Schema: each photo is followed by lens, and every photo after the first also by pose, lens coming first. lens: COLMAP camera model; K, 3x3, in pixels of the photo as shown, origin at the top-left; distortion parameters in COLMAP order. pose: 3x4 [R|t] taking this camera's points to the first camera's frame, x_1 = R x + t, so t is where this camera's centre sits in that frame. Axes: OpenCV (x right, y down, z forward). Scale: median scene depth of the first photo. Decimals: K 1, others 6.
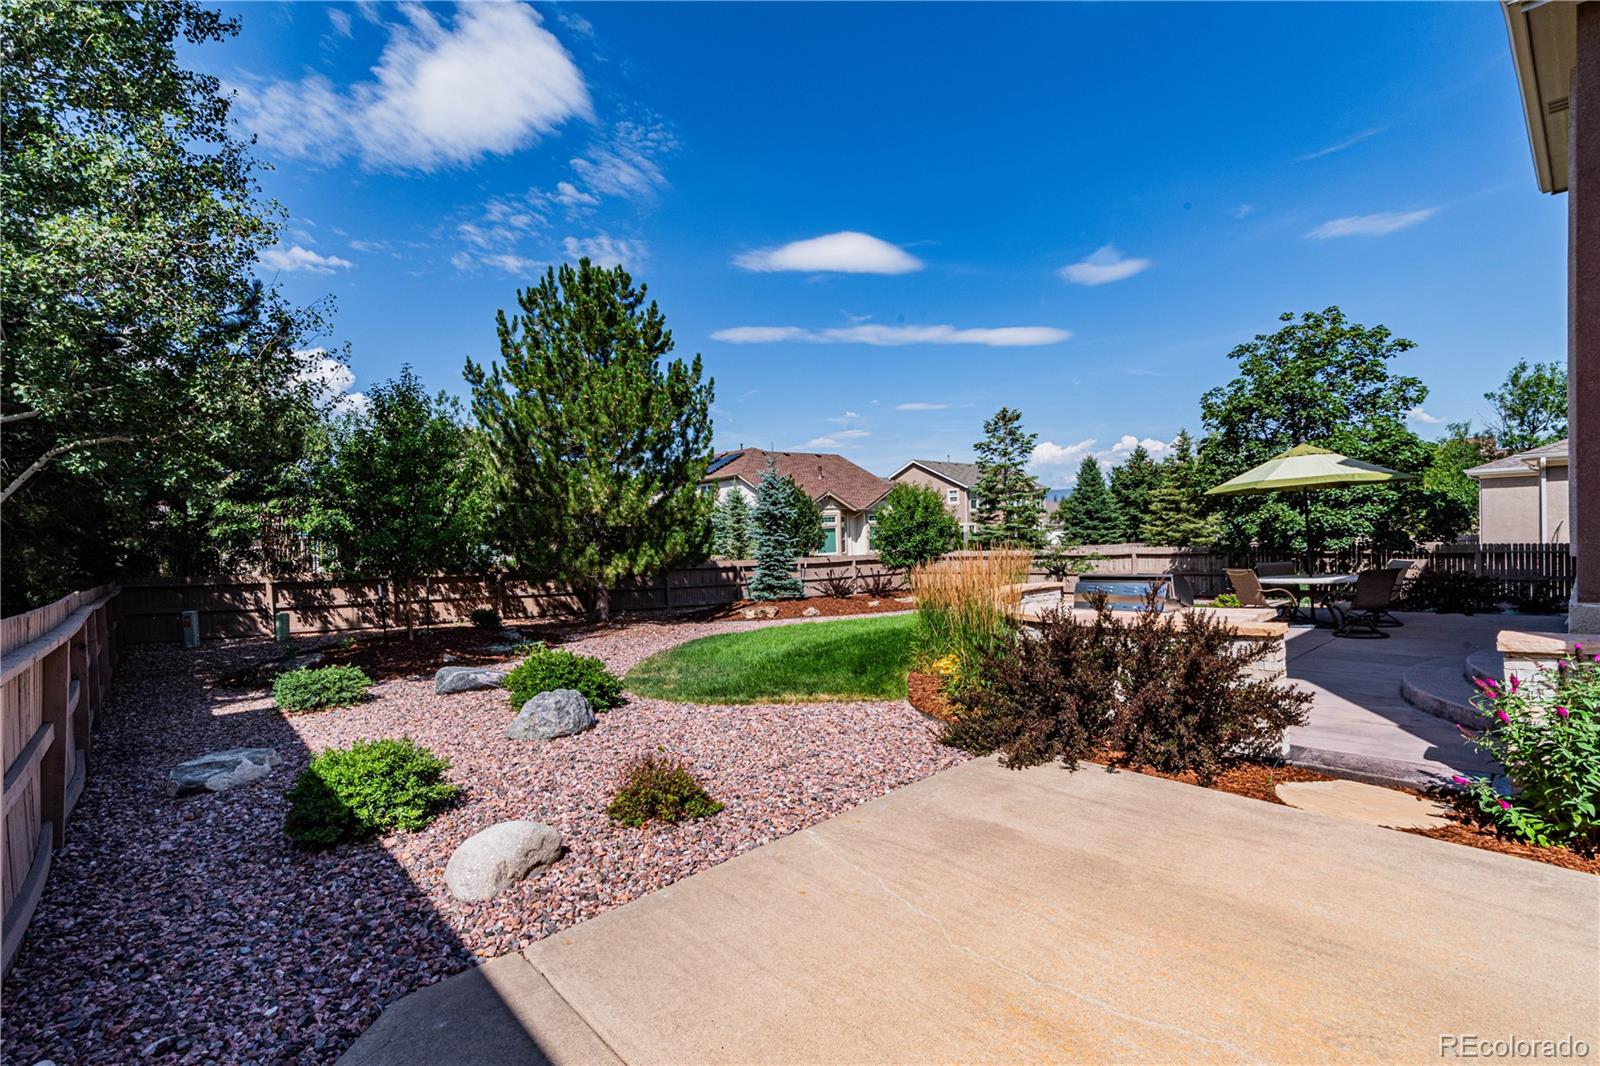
lens RADIAL K [[698.8, 0, 800.0], [0, 698.8, 533.0], [0, 0, 1]] dist [-0.000749, 0.000137]
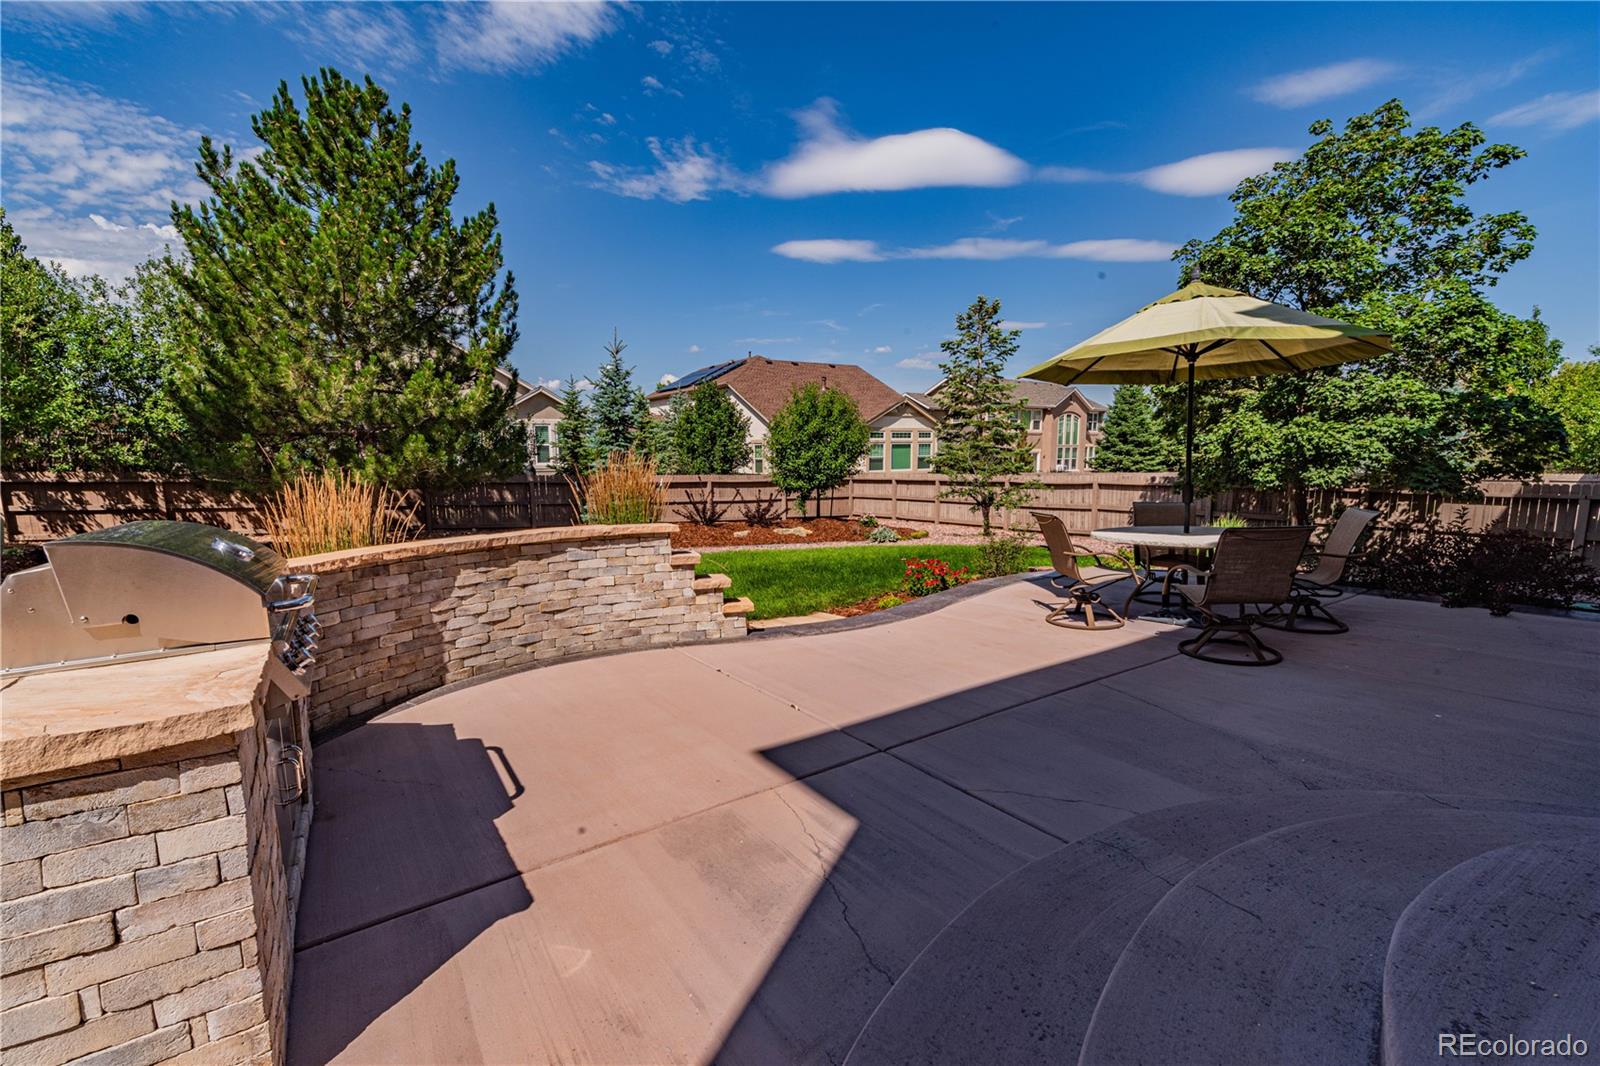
lens RADIAL K [[682.9, 0, 800.0], [0, 682.9, 533.0], [0, 0, 1]] dist [0.000673, 0.000726]
pose [[0.992416, 0.041923, -0.115558, 0.280407], [-0.028086, 0.992513, 0.118867, 0.004479], [0.119676, -0.114720, 0.986163, 0.247354]]
